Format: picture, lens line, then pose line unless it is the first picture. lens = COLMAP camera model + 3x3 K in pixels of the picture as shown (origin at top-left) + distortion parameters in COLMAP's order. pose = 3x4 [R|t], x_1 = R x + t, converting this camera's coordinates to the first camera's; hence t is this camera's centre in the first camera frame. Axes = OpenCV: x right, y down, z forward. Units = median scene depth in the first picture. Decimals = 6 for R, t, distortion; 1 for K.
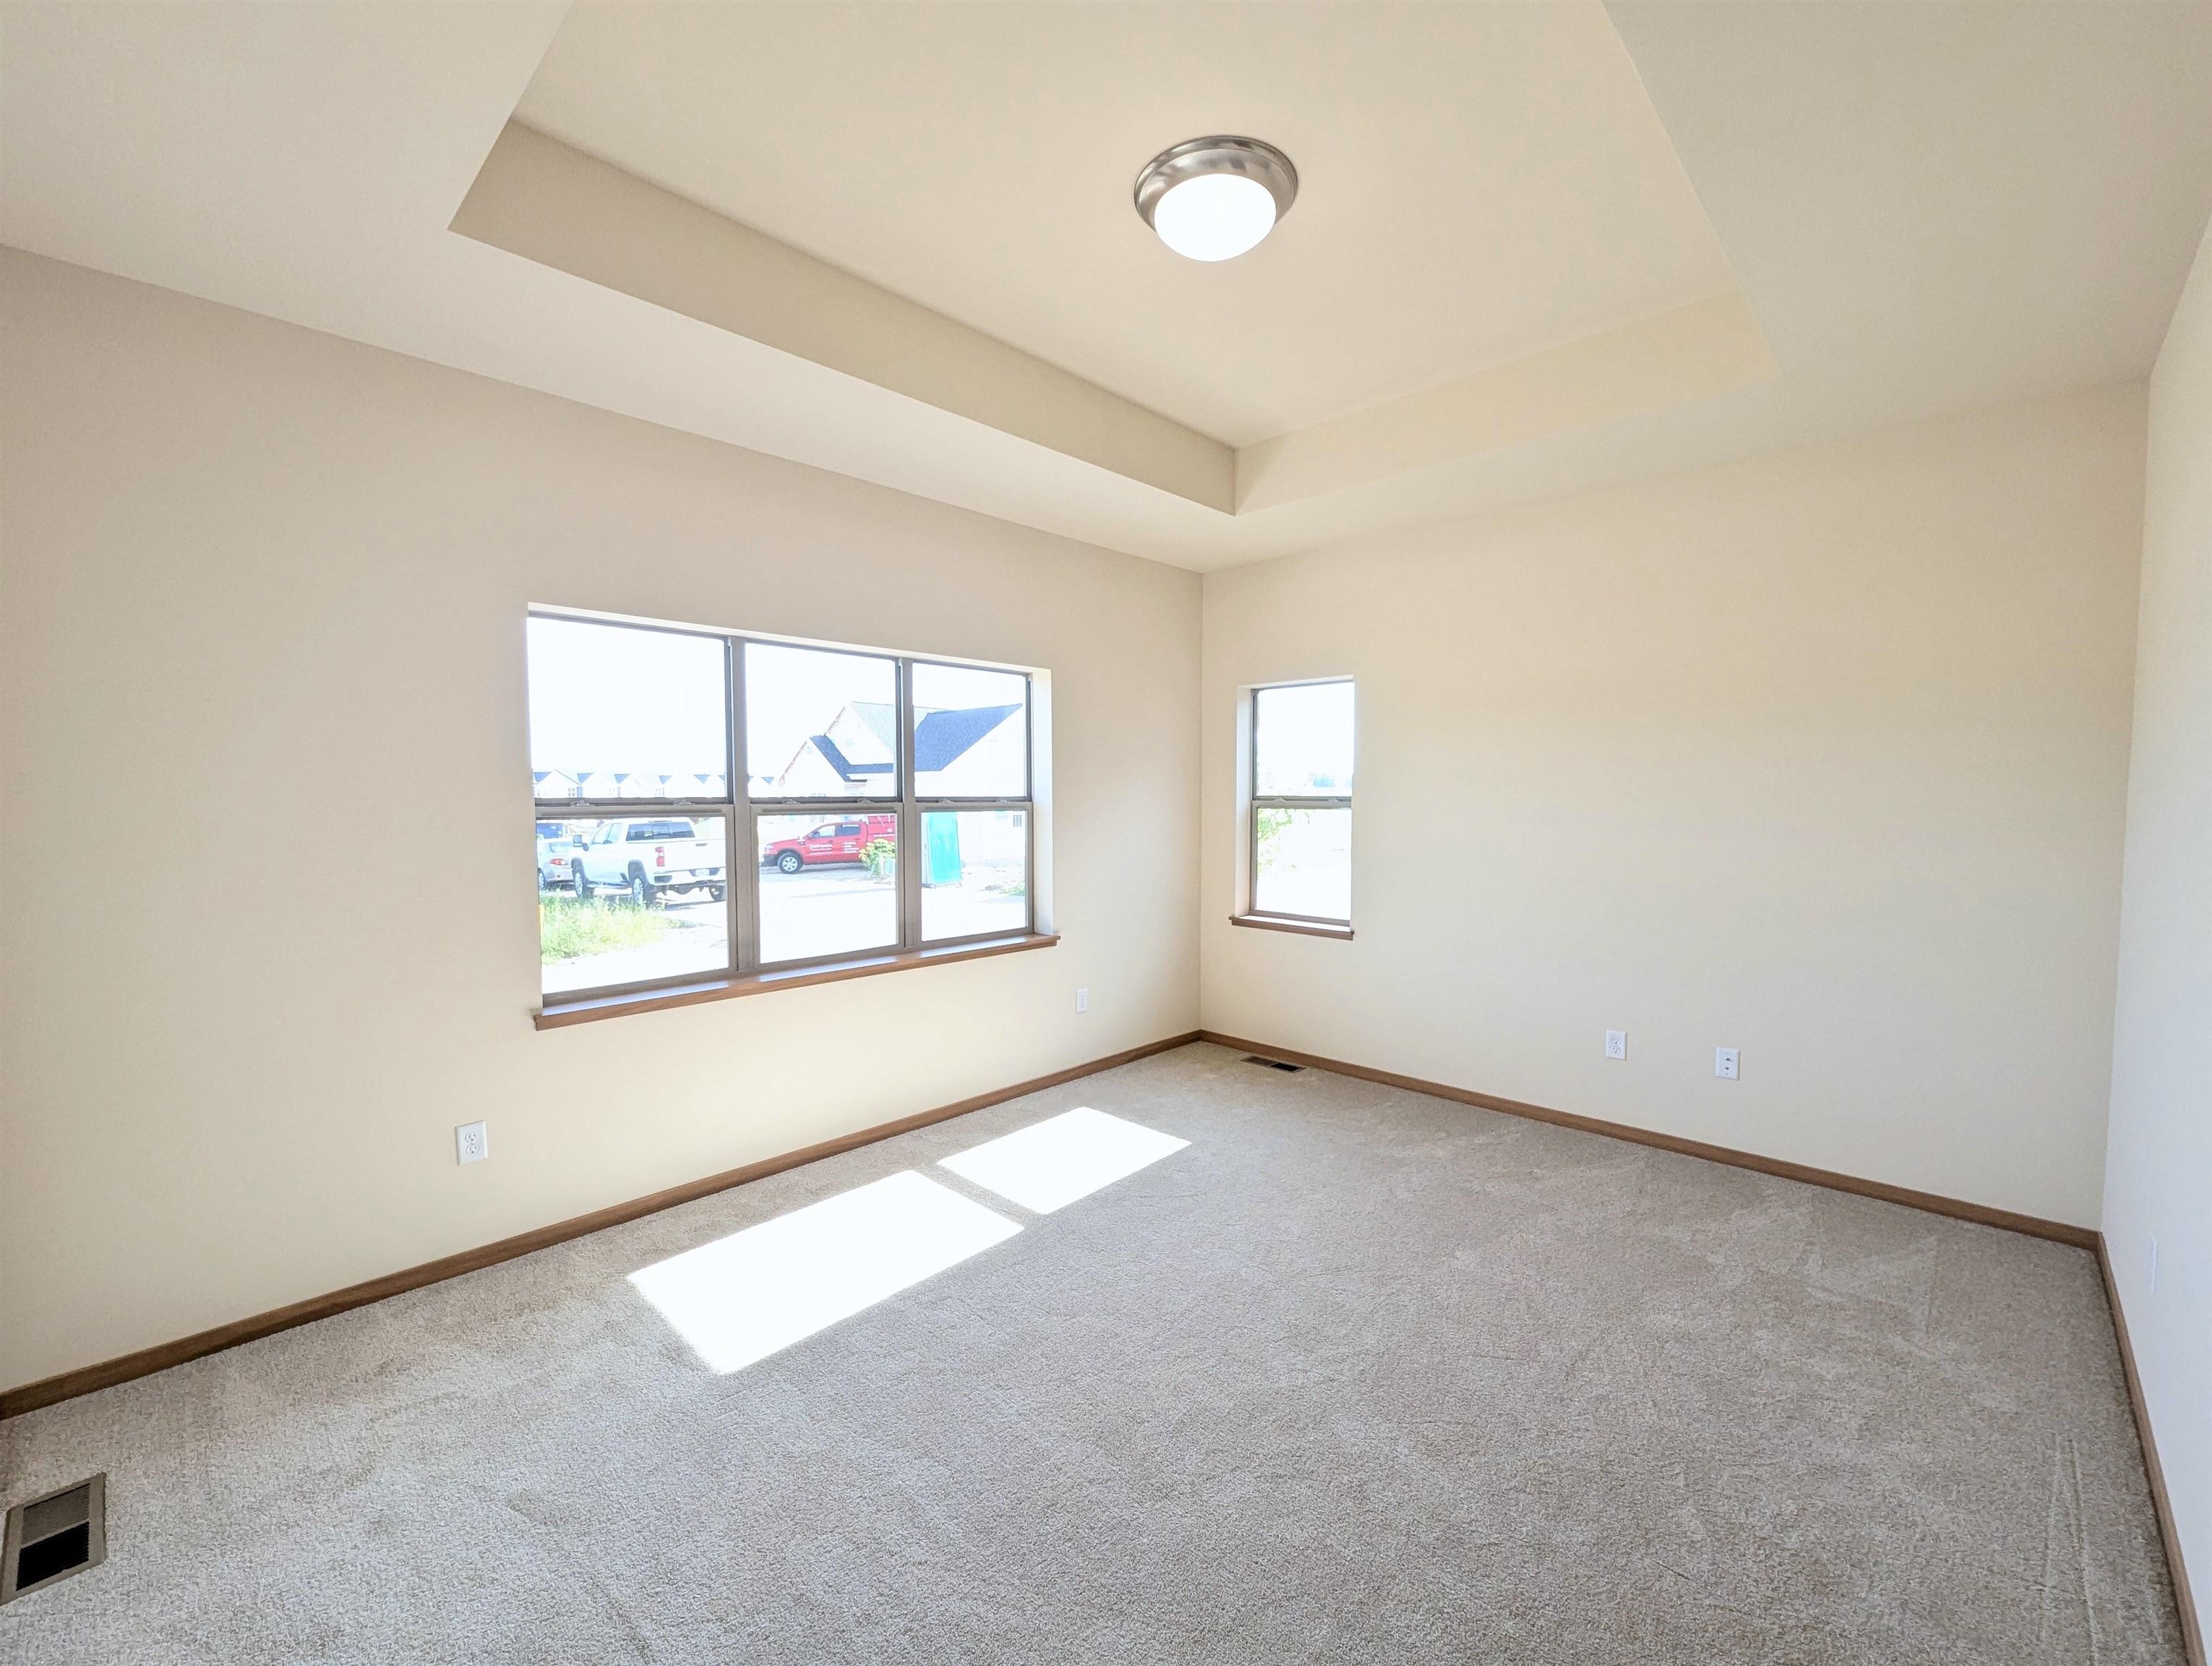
lens RADIAL K [[924.1, 0, 1098.7], [0, 924.1, 838.7], [0, 0, 1]] dist [0.011335, -0.000078]
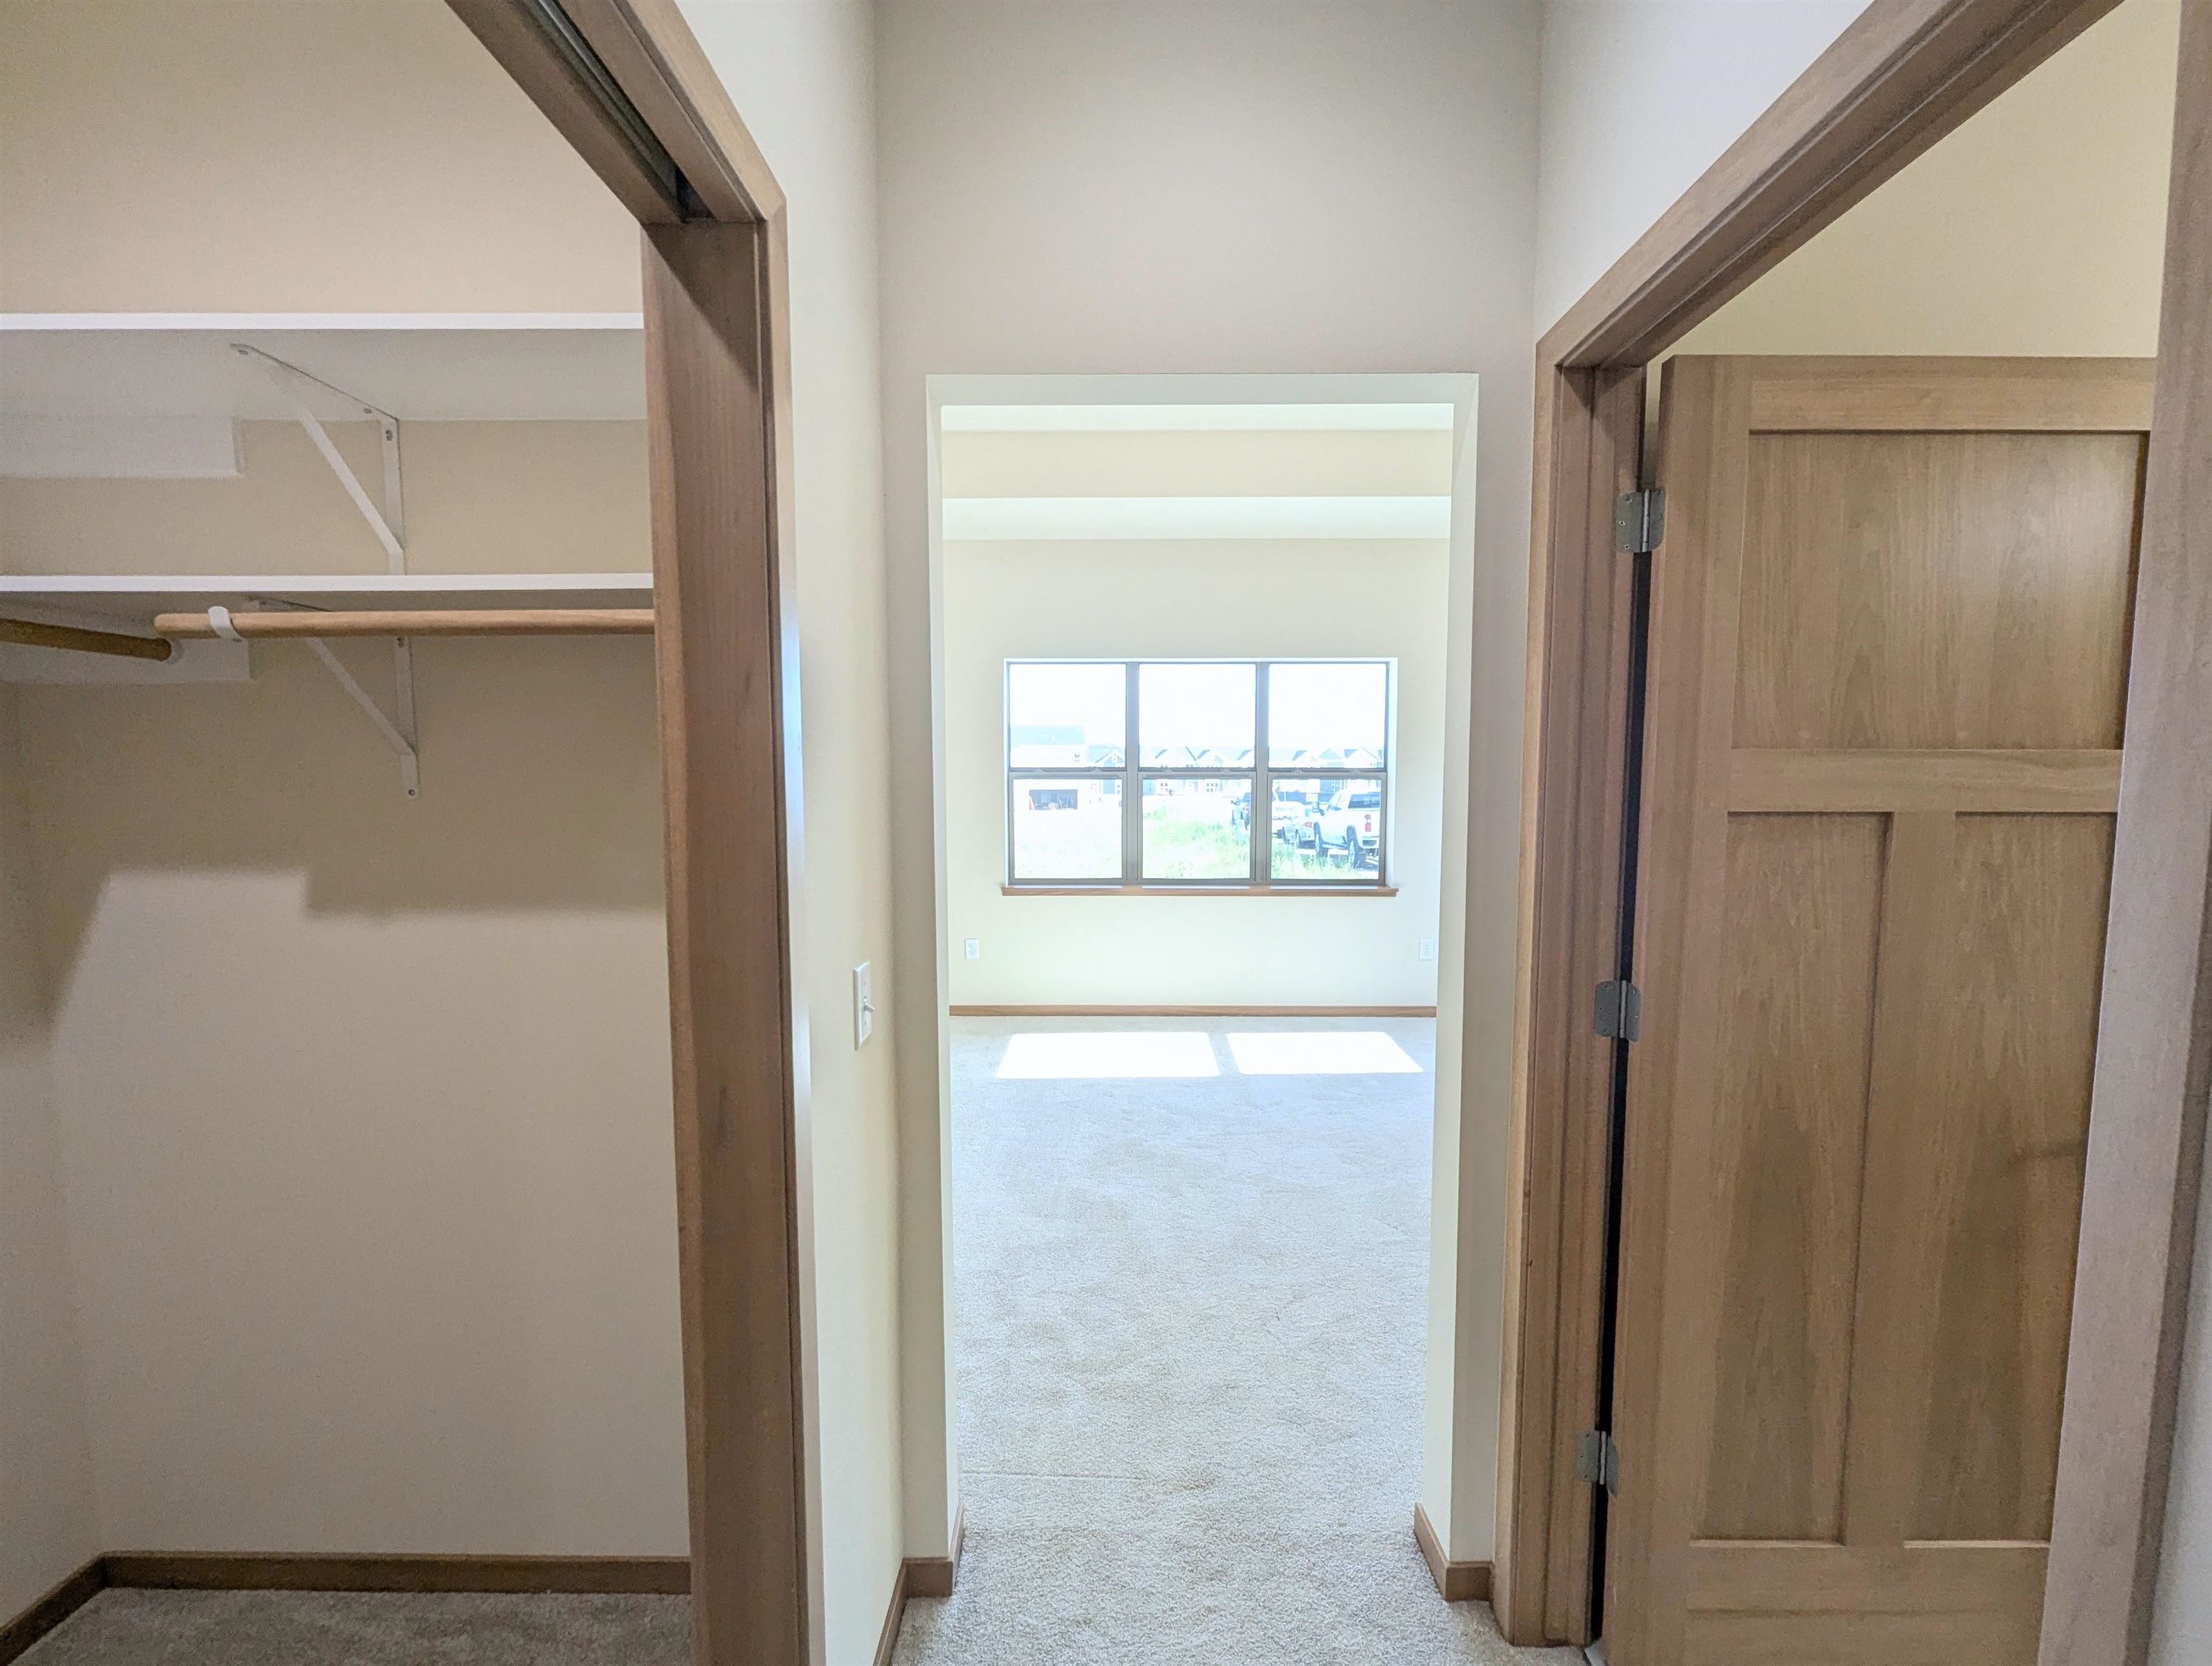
lens RADIAL K [[924.1, 0, 1098.7], [0, 924.1, 838.7], [0, 0, 1]] dist [0.011335, -0.000078]
pose [[0.689995, 0.059777, -0.721342, 0.524568], [-0.039857, 0.998210, 0.044597, 0.005792], [0.722716, -0.002021, 0.691142, -0.066786]]
